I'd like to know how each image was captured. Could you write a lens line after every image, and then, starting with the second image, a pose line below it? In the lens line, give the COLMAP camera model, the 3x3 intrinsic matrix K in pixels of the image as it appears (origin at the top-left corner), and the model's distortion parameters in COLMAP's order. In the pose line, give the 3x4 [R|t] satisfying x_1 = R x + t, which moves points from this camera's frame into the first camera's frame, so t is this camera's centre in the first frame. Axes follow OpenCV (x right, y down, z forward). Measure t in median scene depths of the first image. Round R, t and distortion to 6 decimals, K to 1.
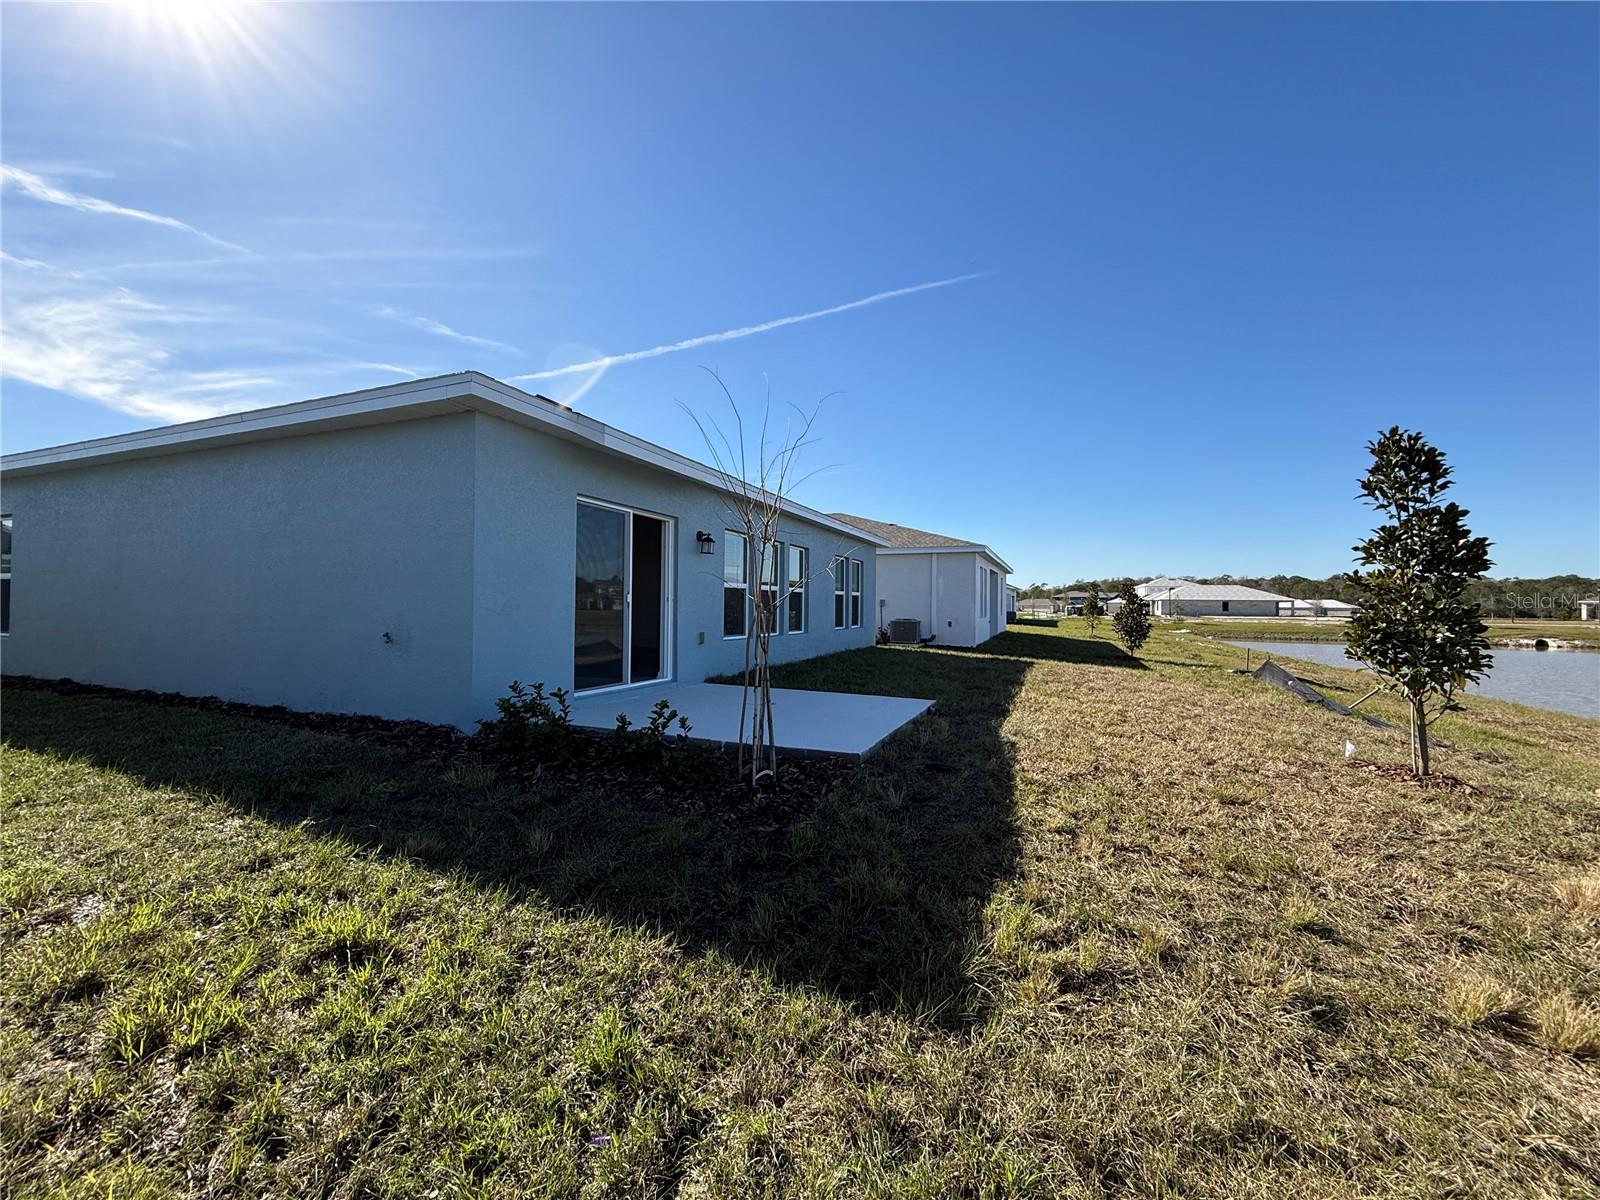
lens RADIAL K [[636.1, 0, 794.0], [0, 636.1, 598.2], [0, 0, 1]] dist [0.000044, -0.000064]
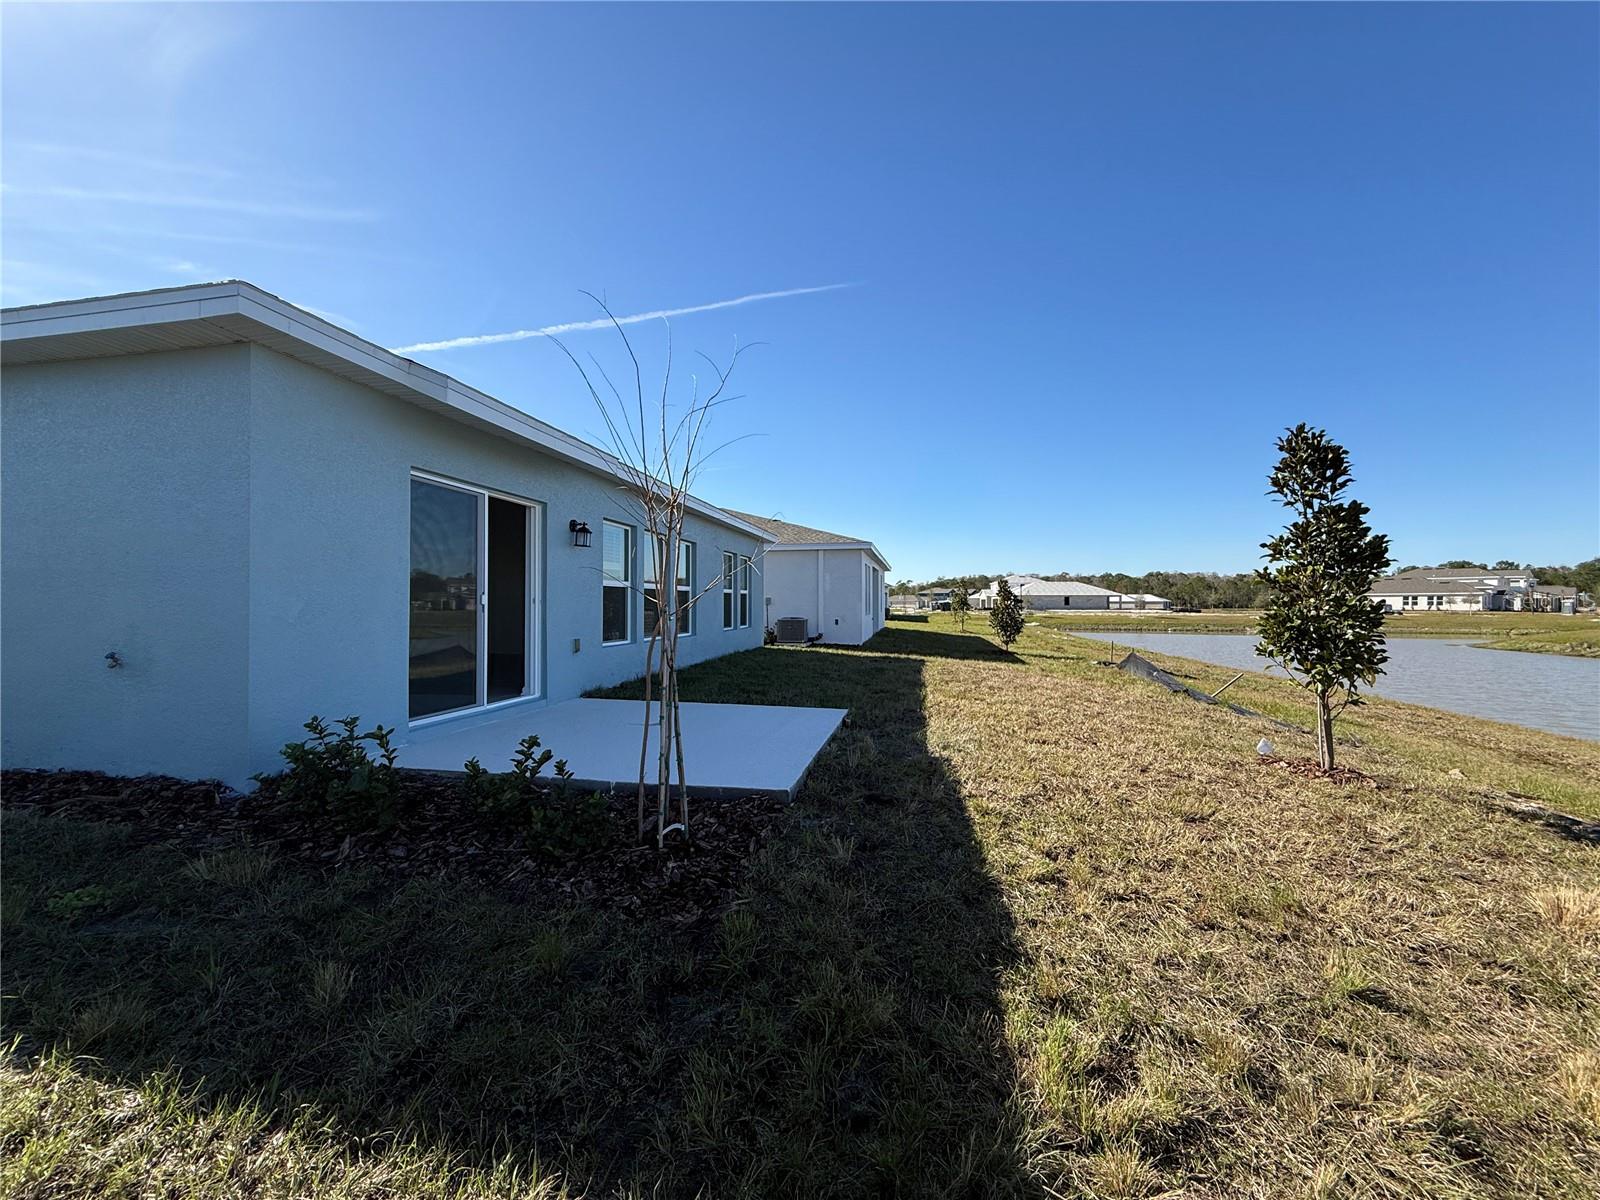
lens RADIAL K [[636.1, 0, 794.0], [0, 636.1, 598.2], [0, 0, 1]] dist [0.000044, -0.000064]
pose [[0.980832, -0.007061, 0.194728, -0.042190], [0.006250, 0.999969, 0.004781, -0.004790], [-0.194755, -0.003472, 0.980846, 0.181493]]
